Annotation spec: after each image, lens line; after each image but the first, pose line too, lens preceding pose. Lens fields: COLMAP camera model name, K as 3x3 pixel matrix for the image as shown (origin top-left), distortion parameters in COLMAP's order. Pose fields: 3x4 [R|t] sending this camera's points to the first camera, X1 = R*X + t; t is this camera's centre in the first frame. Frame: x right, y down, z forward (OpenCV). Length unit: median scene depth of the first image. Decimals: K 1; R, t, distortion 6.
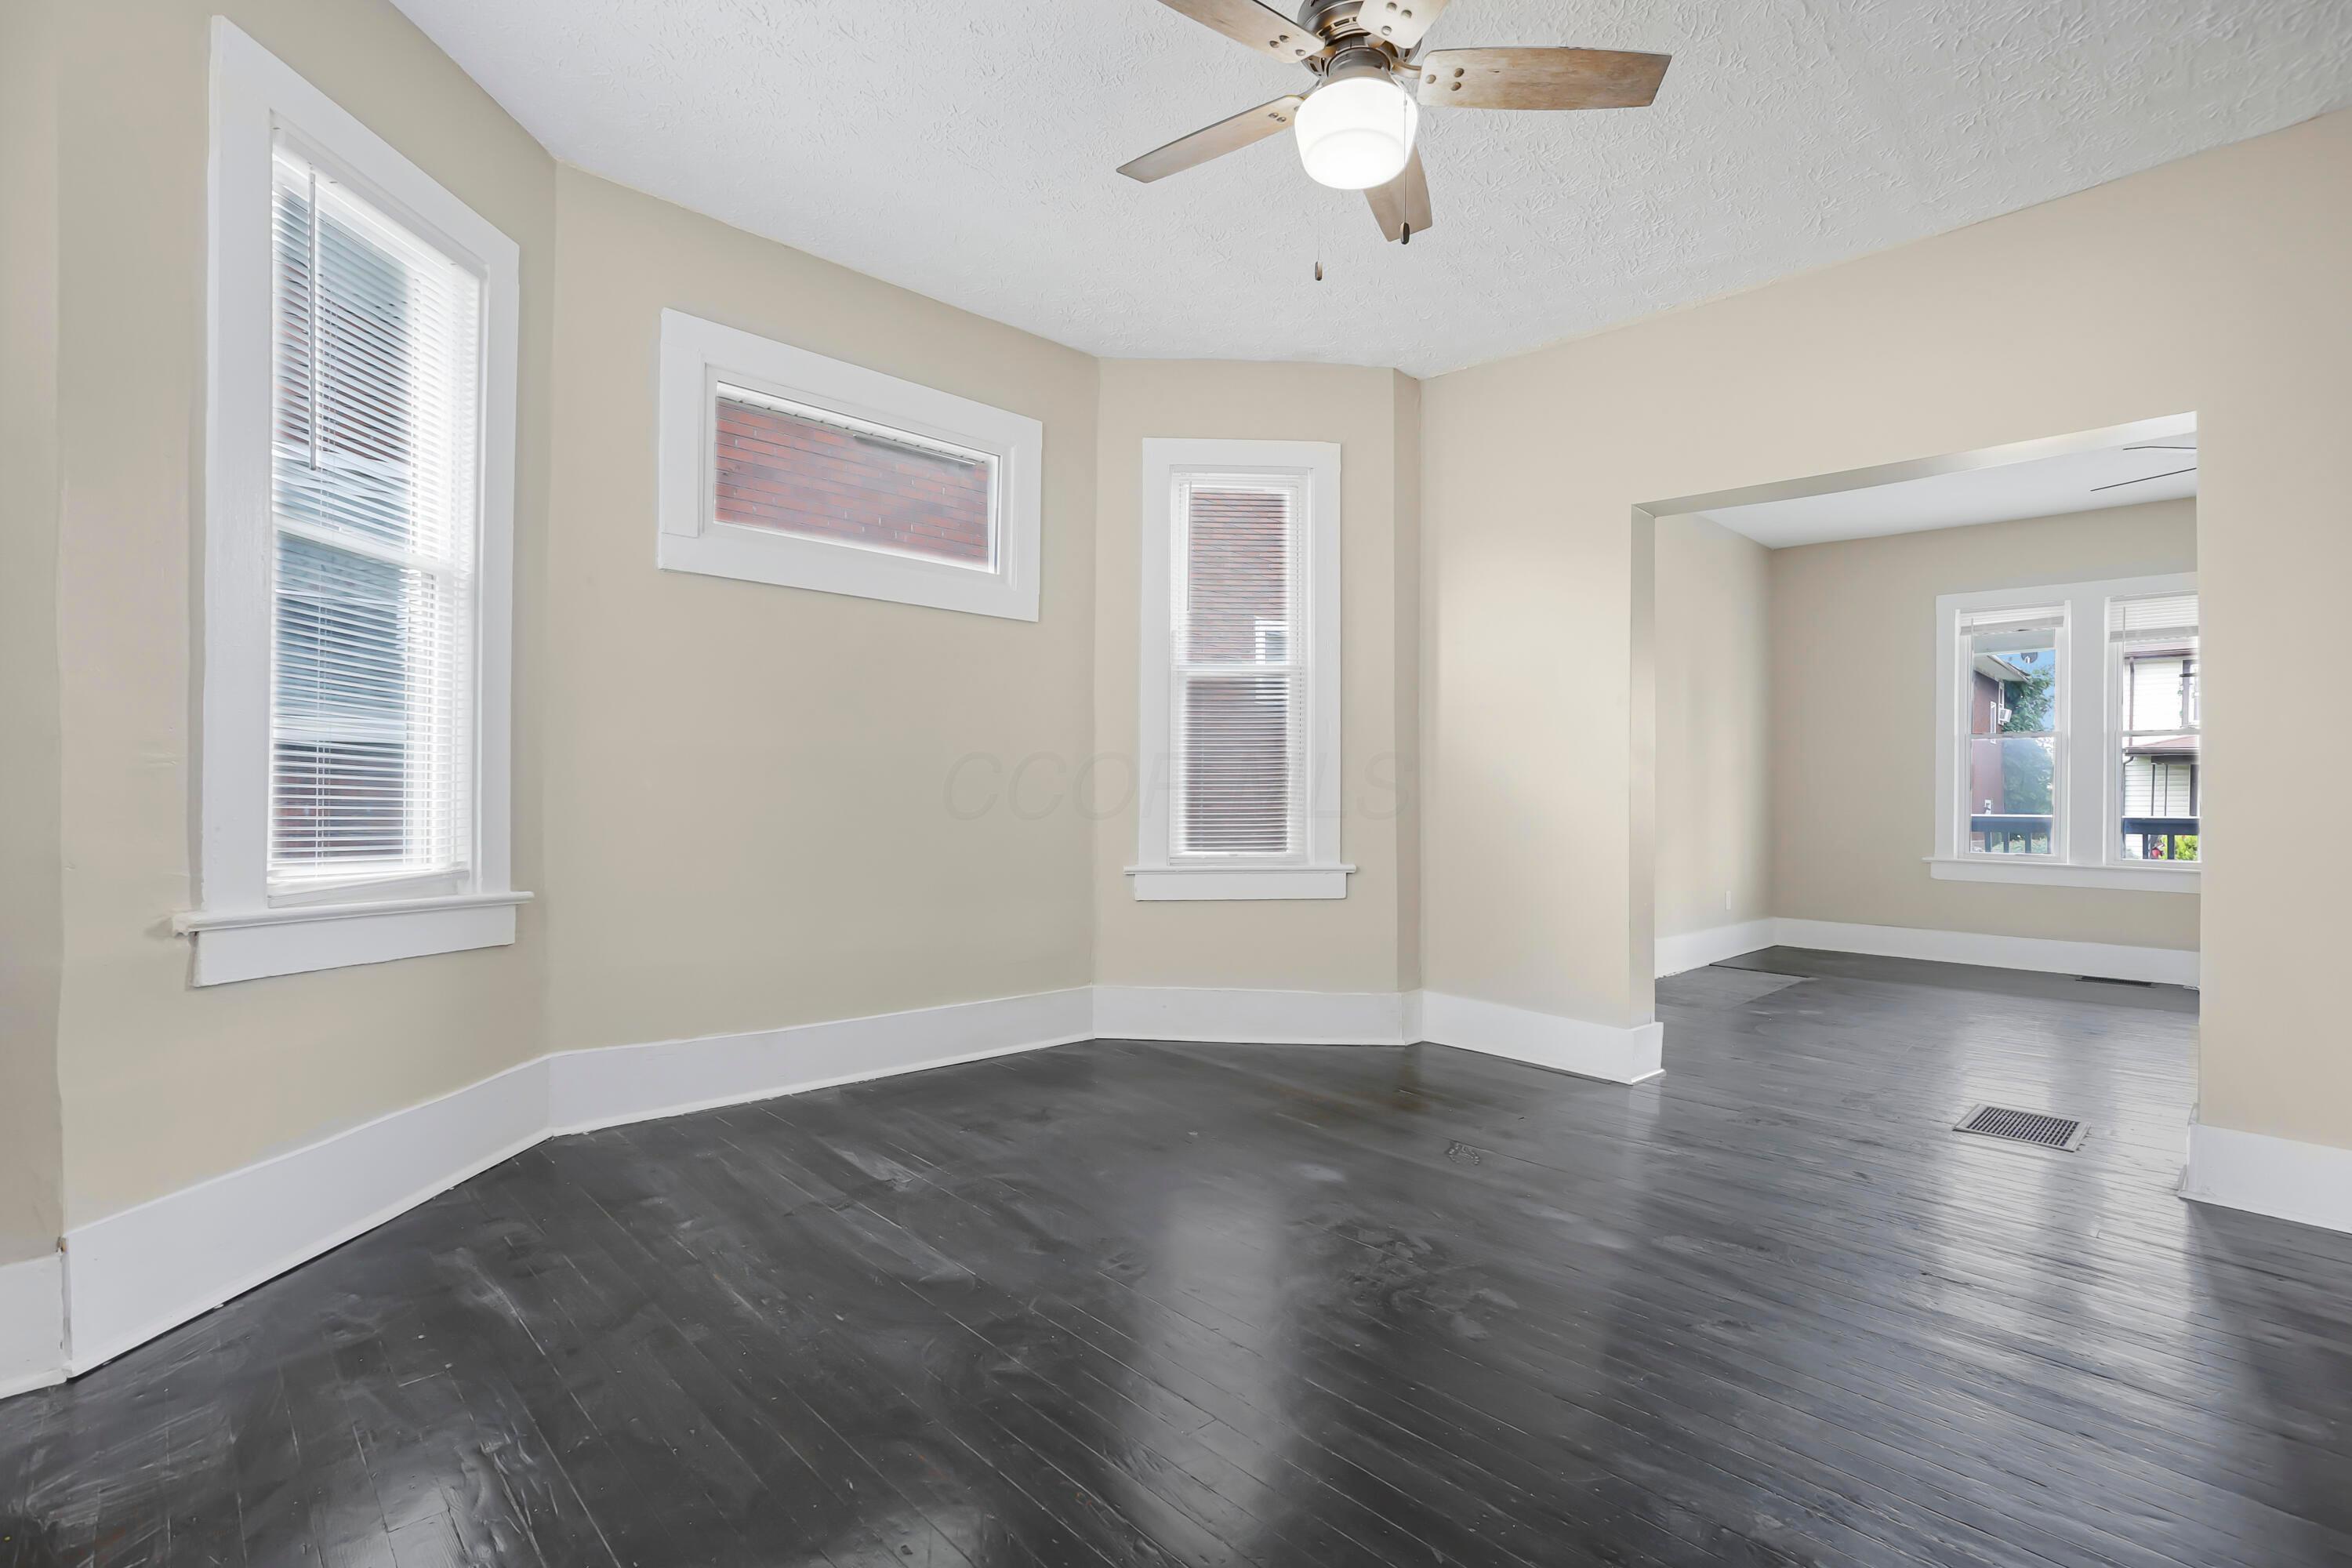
lens RADIAL K [[1080.8, 0, 1254.9], [0, 1080.8, 791.8], [0, 0, 1]] dist [-0.000416, -0.000065]
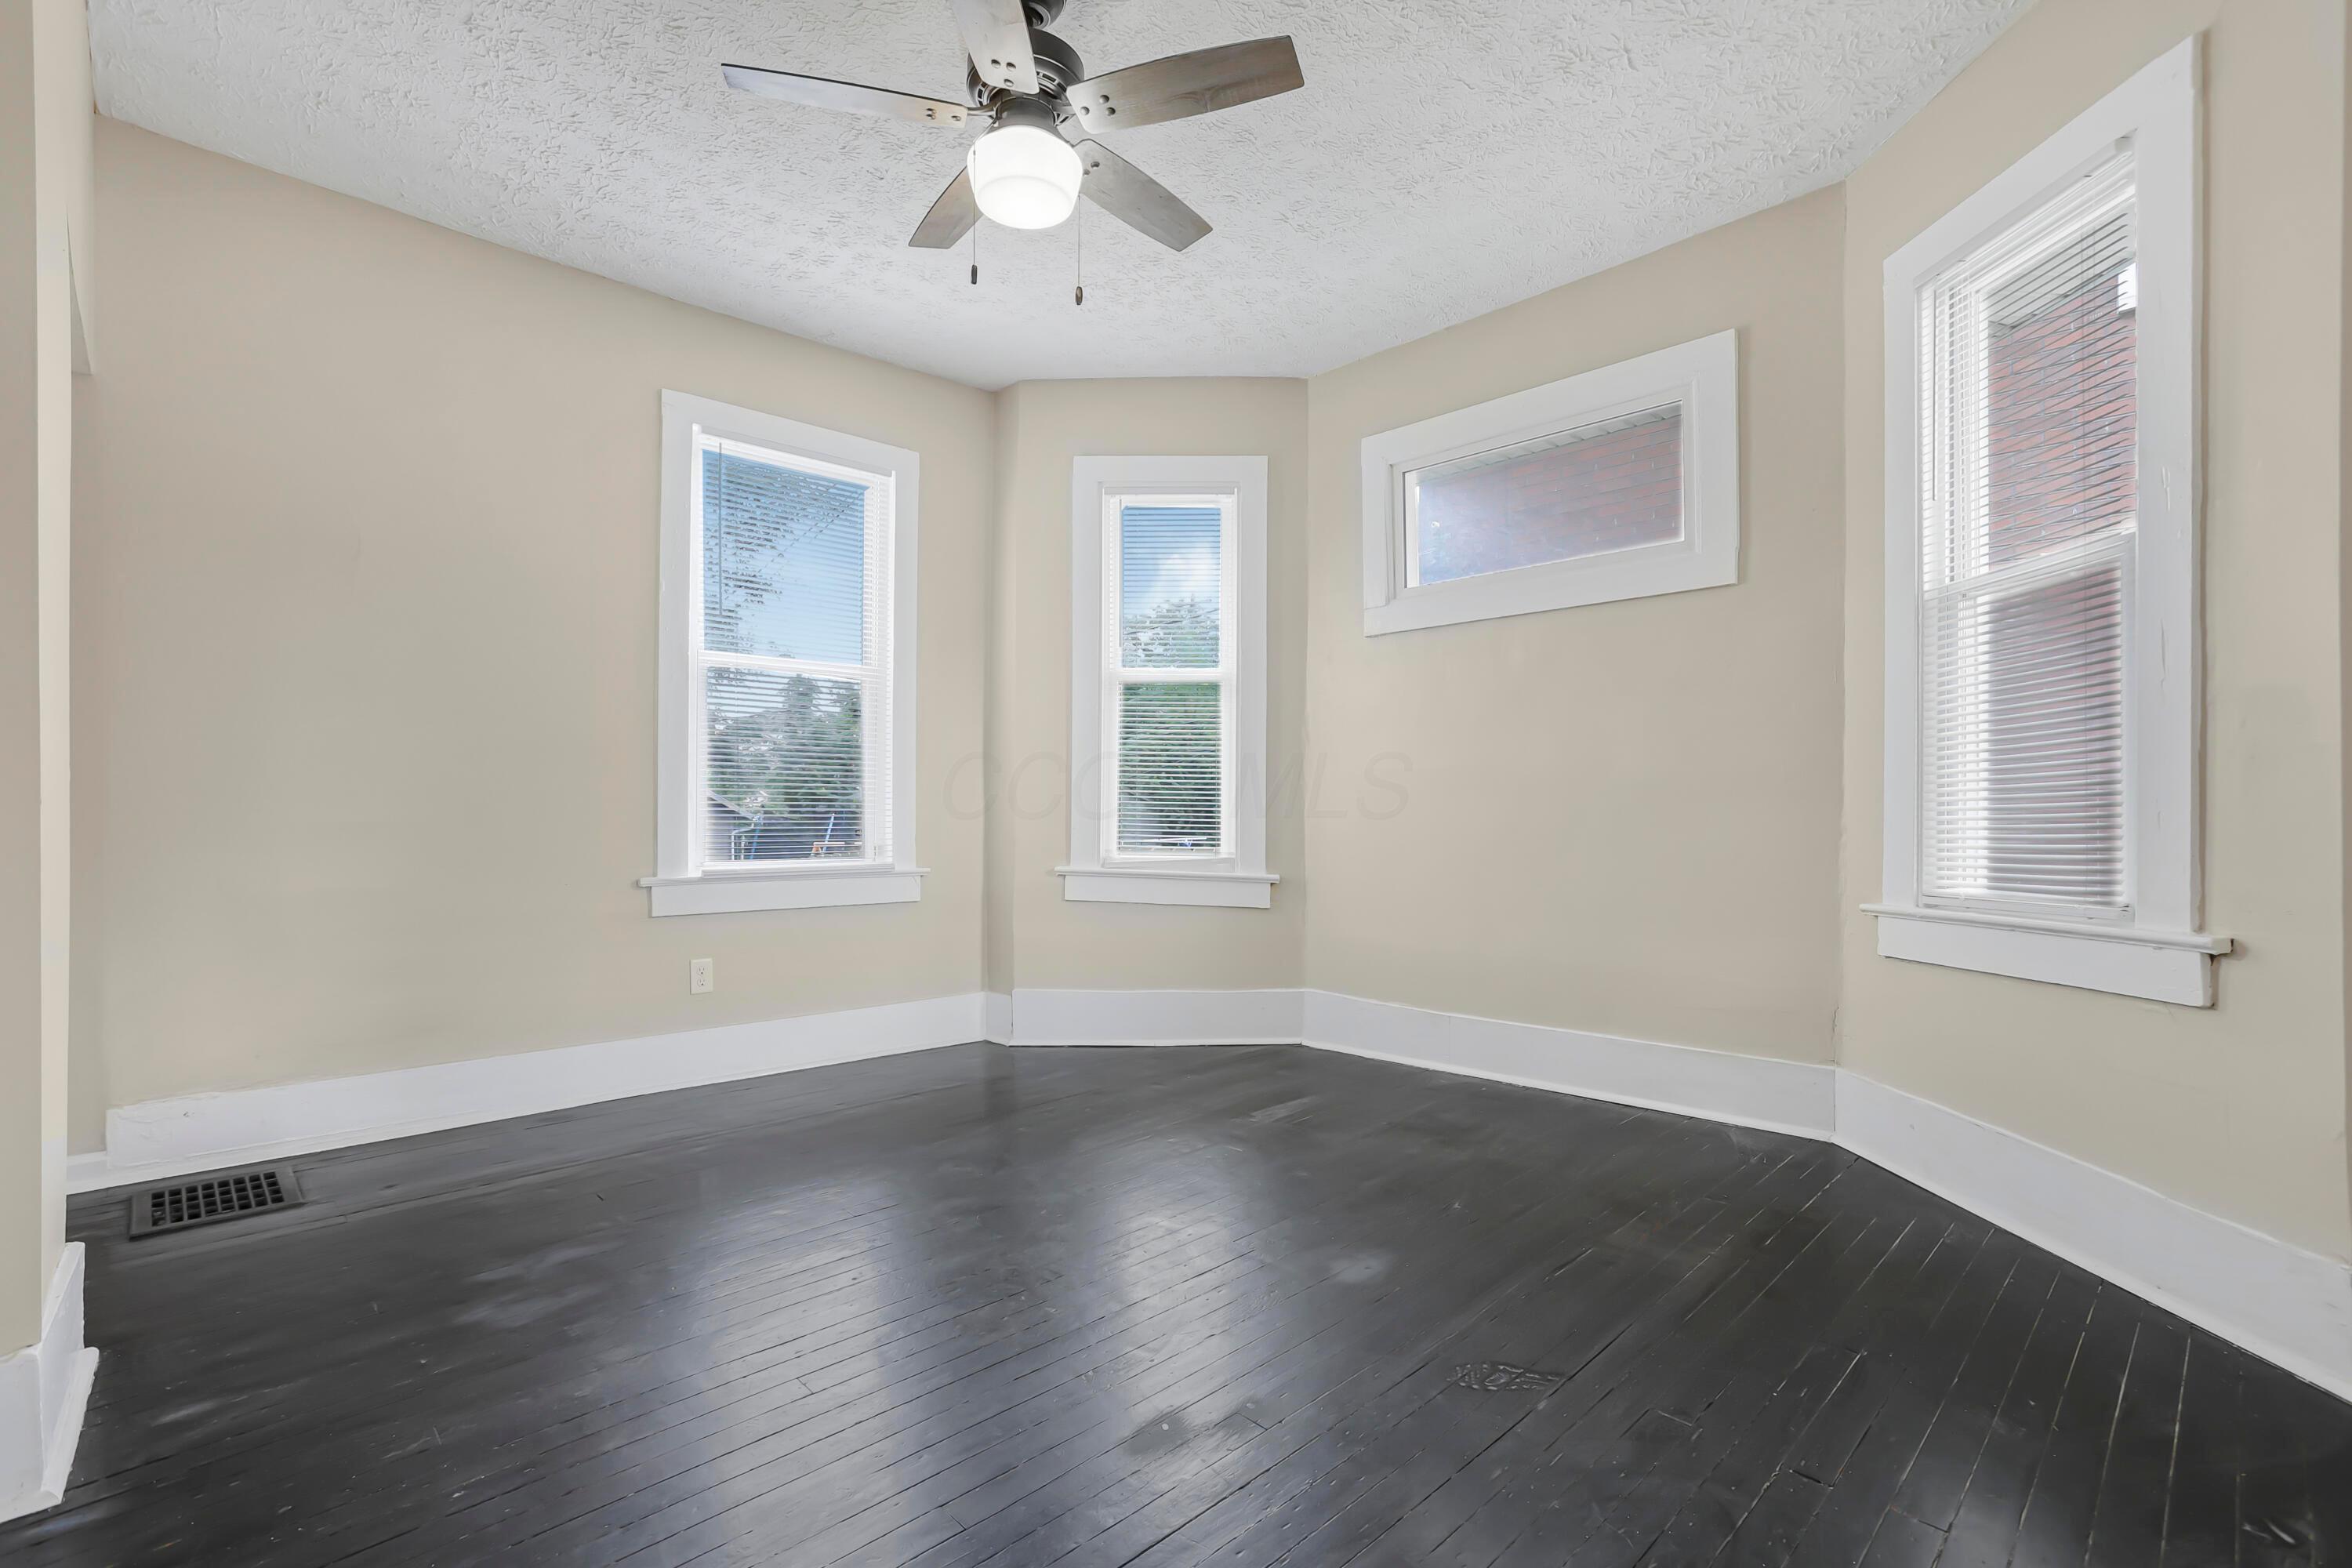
lens RADIAL K [[1106.3, 0, 1177.2], [0, 1106.3, 804.5], [0, 0, 1]] dist [0.000213, 0.000197]
pose [[-0.024163, -0.022975, -0.999444, 0.900389], [0.009453, 0.999686, -0.023210, 0.029011], [0.999663, -0.010008, -0.023938, 0.909486]]
